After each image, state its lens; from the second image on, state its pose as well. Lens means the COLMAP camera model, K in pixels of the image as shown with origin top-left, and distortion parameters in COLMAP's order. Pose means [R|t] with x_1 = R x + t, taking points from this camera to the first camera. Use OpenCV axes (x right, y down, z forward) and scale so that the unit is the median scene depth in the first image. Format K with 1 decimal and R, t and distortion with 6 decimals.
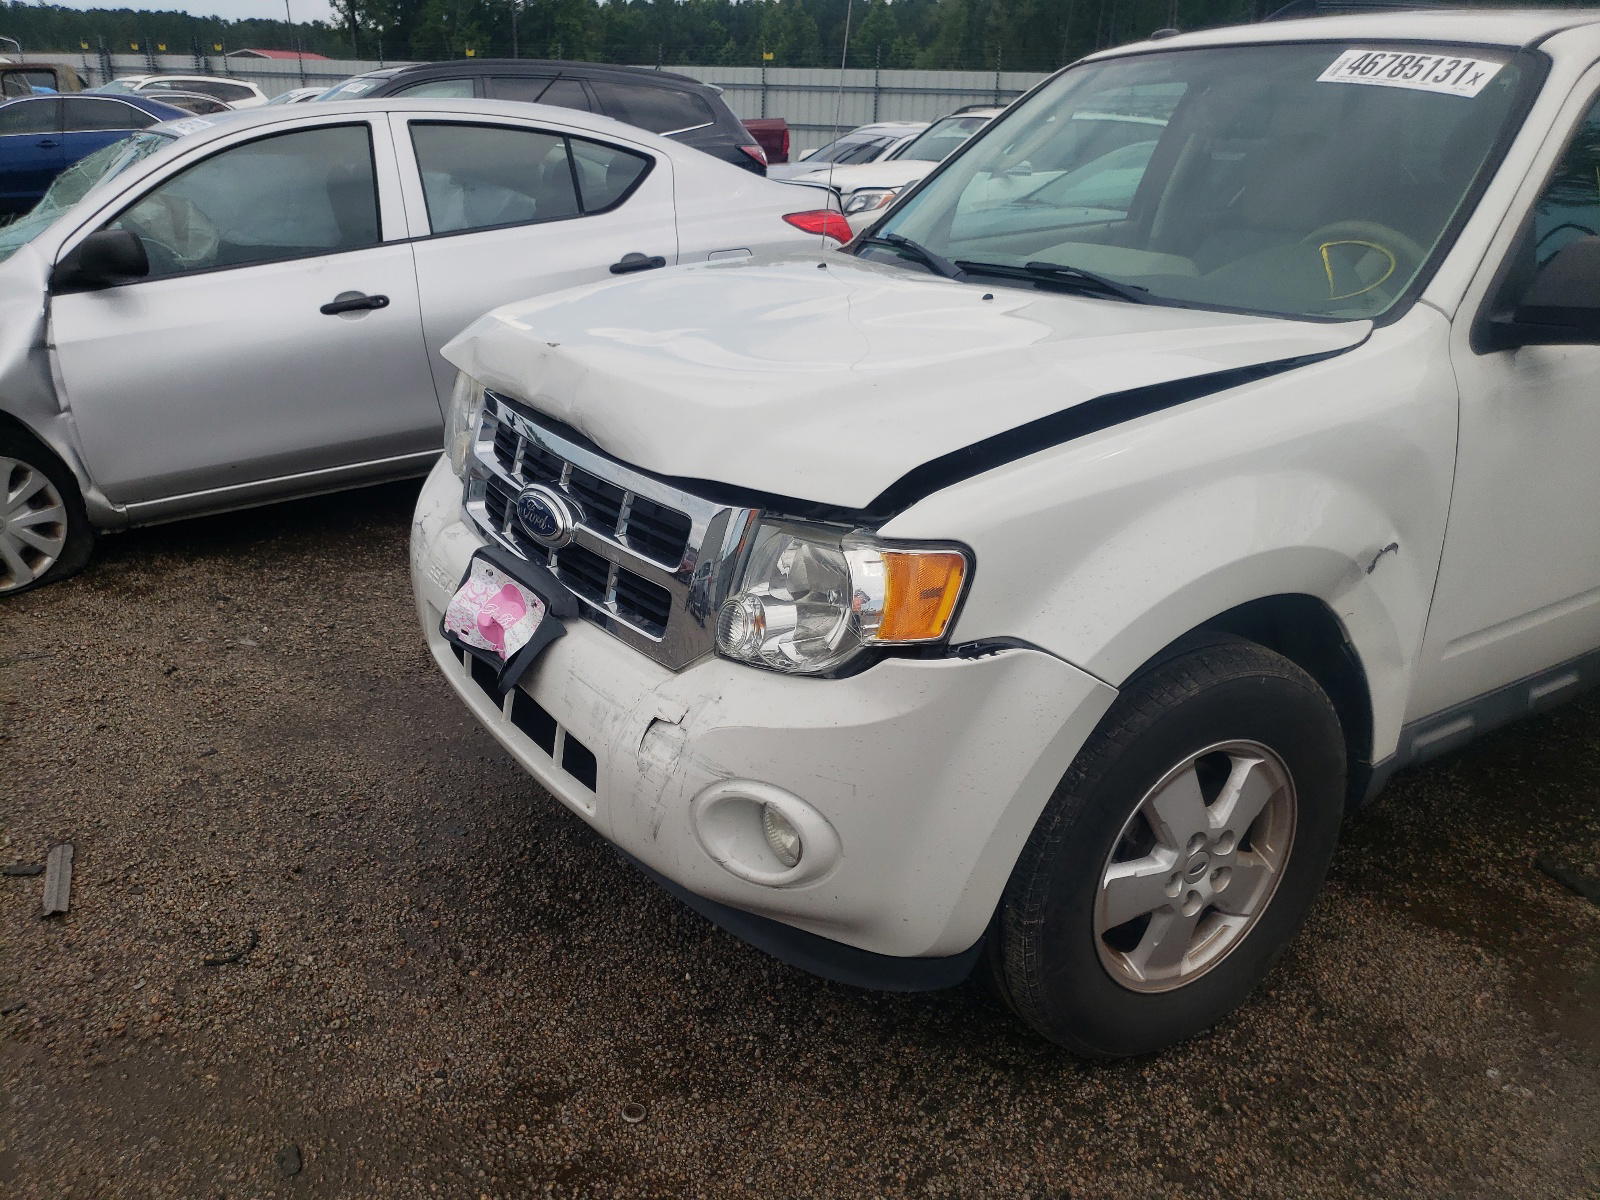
lens RADIAL K [[1226.1, 0, 799.6], [0, 1226.1, 621.9], [0, 0, 1]] dist [-0.004716, -0.001260]
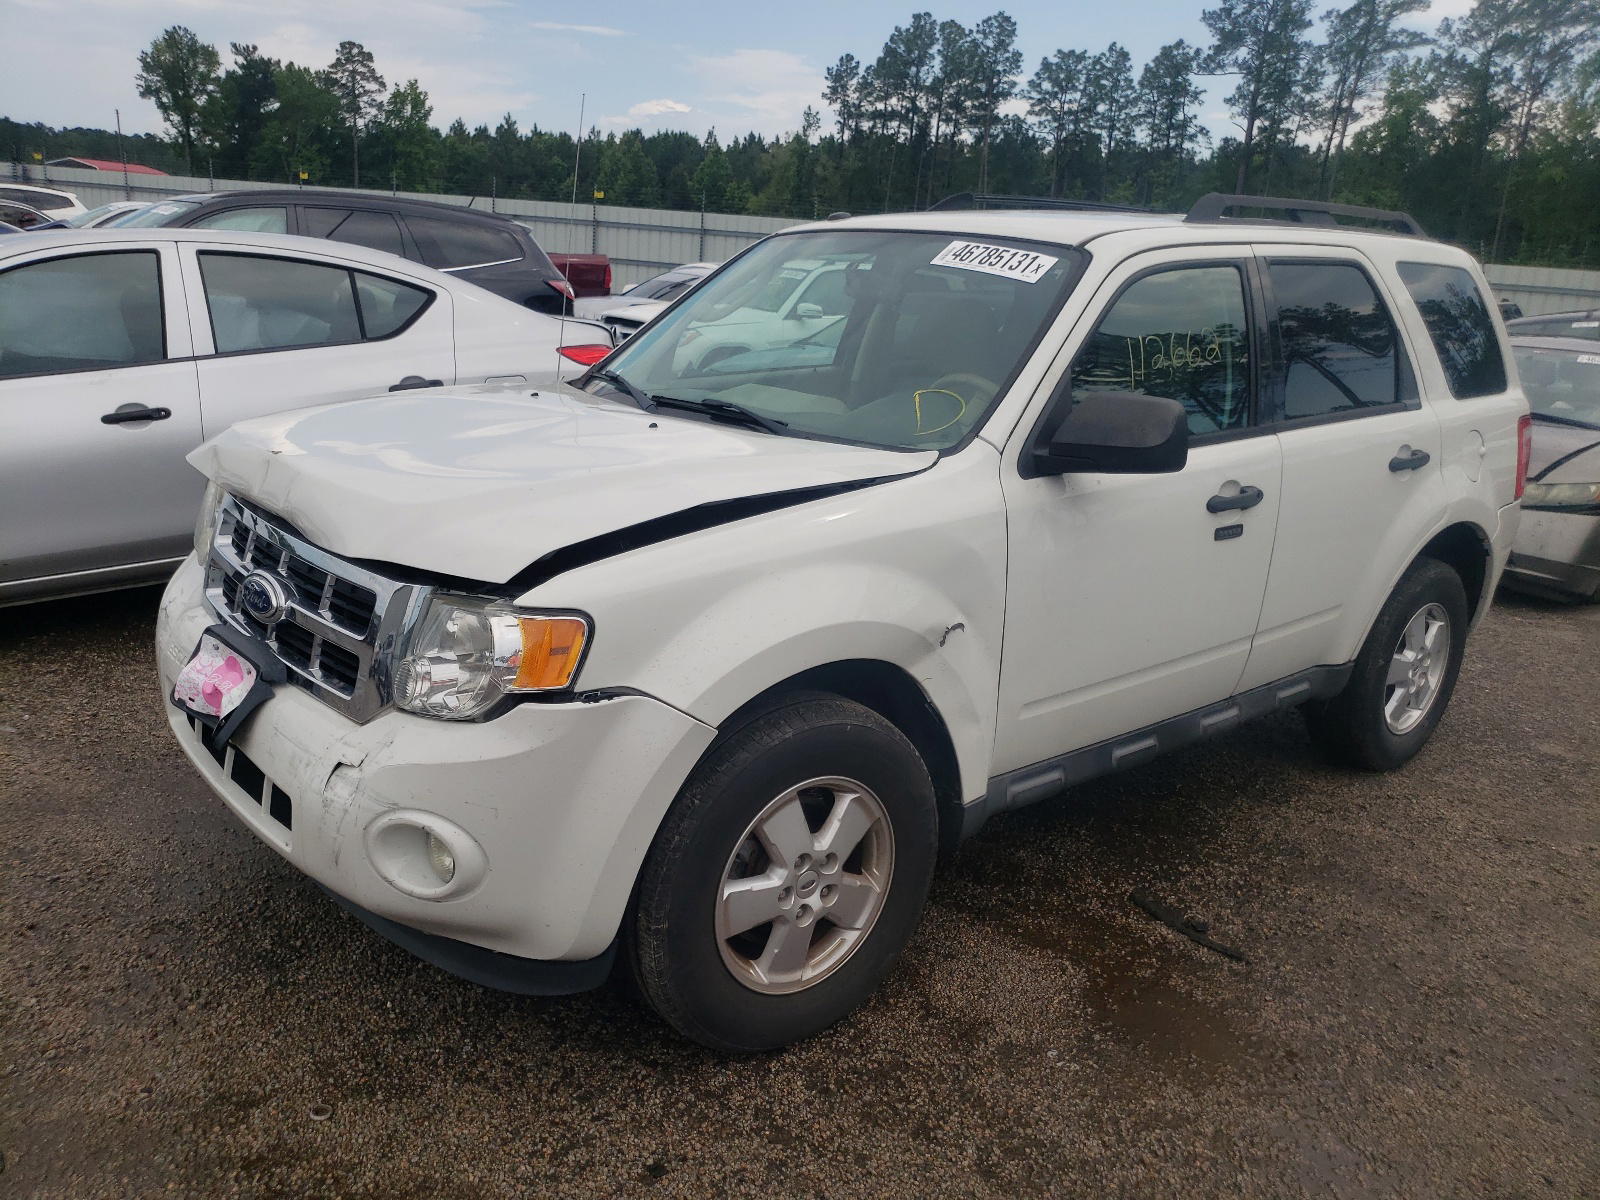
lens RADIAL K [[1226.1, 0, 799.6], [0, 1226.1, 621.9], [0, 0, 1]] dist [-0.004716, -0.001260]
pose [[0.991716, 0.007878, 0.128210, 0.142657], [0.004803, 0.995145, -0.098300, 0.052936], [-0.128362, 0.098101, 0.986863, -0.208664]]
